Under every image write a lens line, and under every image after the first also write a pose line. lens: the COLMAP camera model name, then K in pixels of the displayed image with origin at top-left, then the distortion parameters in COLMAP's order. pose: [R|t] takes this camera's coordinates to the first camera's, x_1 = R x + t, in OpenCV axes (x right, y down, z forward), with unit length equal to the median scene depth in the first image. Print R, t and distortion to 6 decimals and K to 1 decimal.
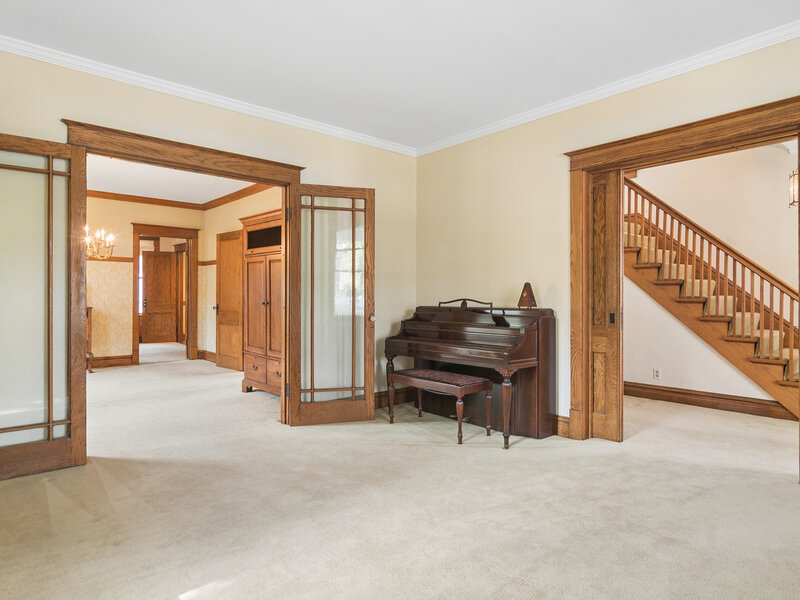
lens RADIAL K [[487.8, 0, 400.0], [0, 487.8, 297.0], [0, 0, 1]] dist [-0.002491, -0.000129]
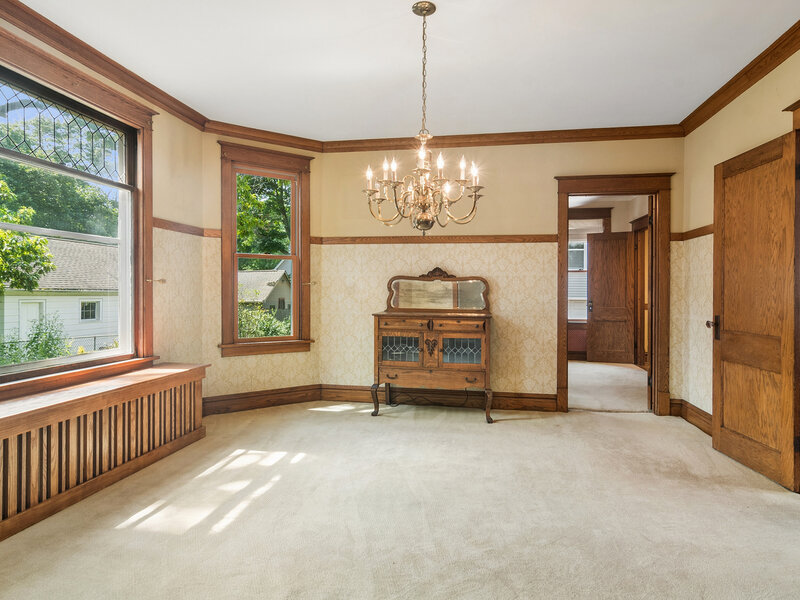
lens RADIAL K [[487.8, 0, 399.4], [0, 487.8, 295.2], [0, 0, 1]] dist [-0.002491, -0.000129]
pose [[0.629129, 0.000866, -0.777300, -0.184499], [0.000029, 0.999999, 0.001137, -0.005422], [0.777301, -0.000738, 0.629129, 0.429001]]
